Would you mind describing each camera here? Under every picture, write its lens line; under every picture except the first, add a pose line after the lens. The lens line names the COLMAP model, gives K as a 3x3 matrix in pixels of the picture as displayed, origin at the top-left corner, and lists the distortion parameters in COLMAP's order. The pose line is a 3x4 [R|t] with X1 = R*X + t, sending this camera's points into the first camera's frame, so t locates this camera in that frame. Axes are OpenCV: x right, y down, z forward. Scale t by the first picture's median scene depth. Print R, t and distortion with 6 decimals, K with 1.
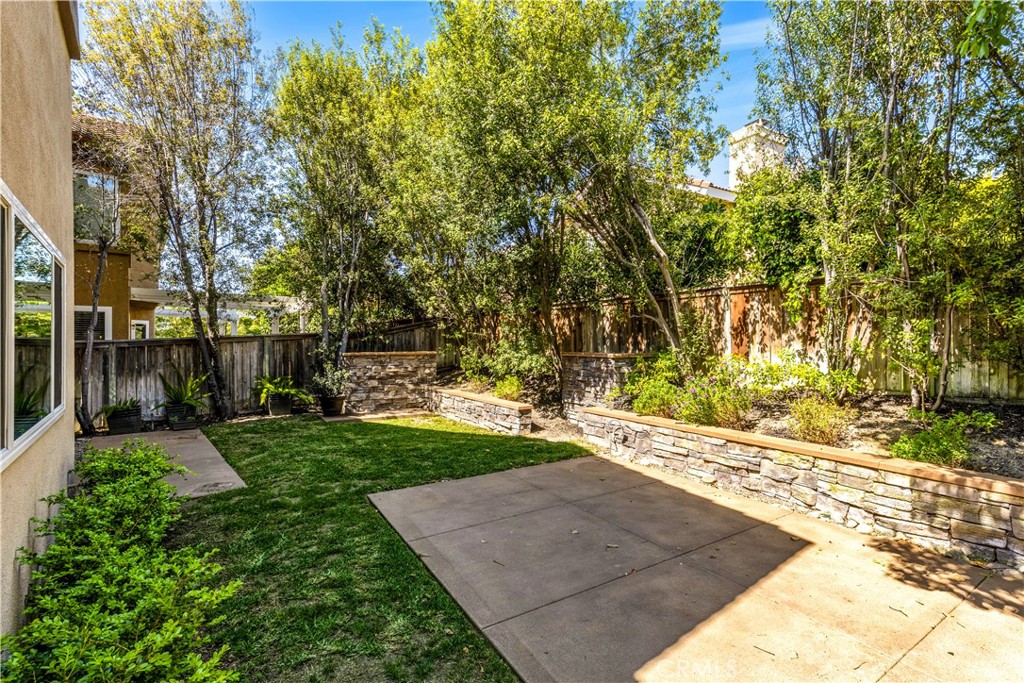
lens RADIAL K [[460.5, 0, 506.4], [0, 460.5, 339.3], [0, 0, 1]] dist [0.016903, -0.003941]
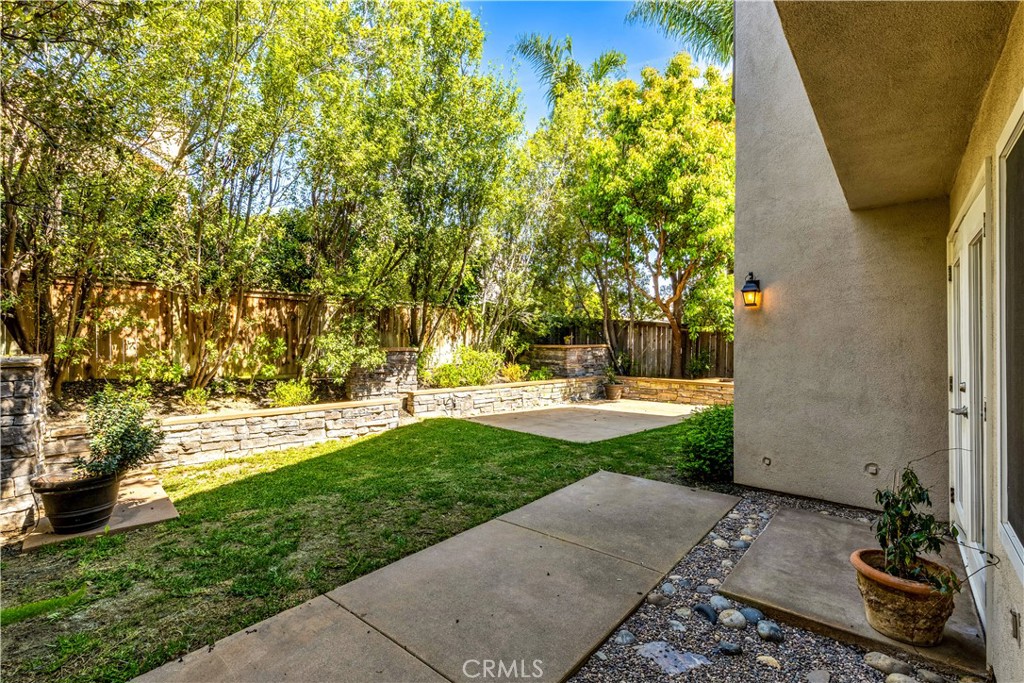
lens RADIAL K [[460.5, 0, 511.4], [0, 460.5, 340.5], [0, 0, 1]] dist [0.016903, -0.003941]
pose [[-0.215924, 0.009514, 0.976364, -0.950980], [-0.008007, 0.999902, -0.011514, 0.022231], [-0.976377, -0.010304, -0.215827, 0.889032]]
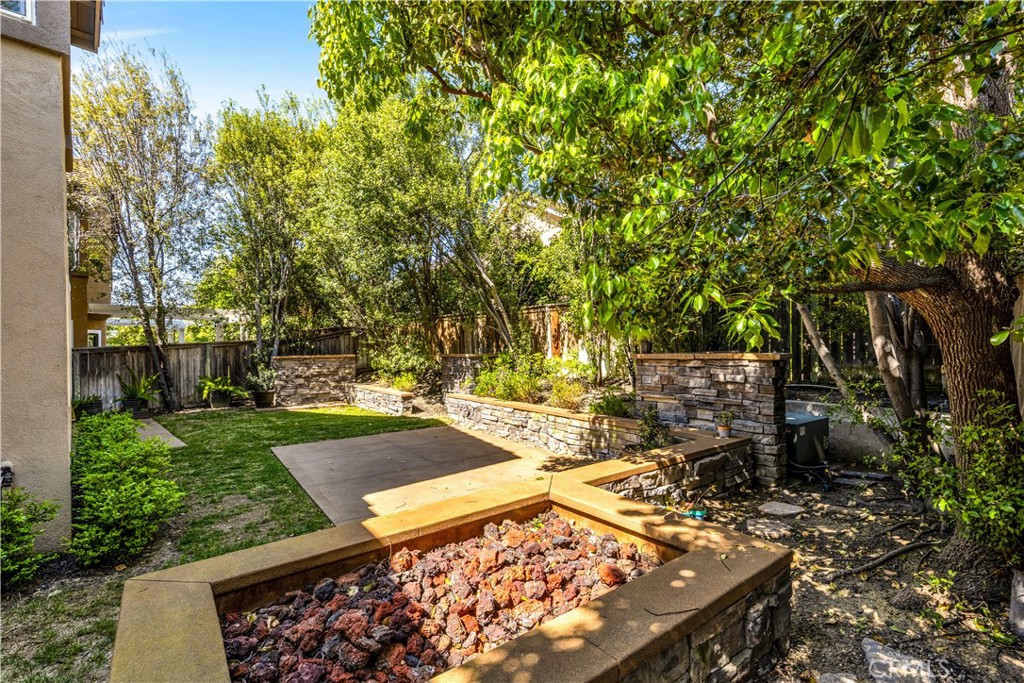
lens RADIAL K [[460.5, 0, 503.8], [0, 460.5, 347.2], [0, 0, 1]] dist [0.016903, -0.003941]
pose [[0.997411, -0.009146, 0.071321, 0.210048], [0.008544, 0.999925, 0.008740, -0.000791], [-0.071396, -0.008108, 0.997415, -0.334743]]
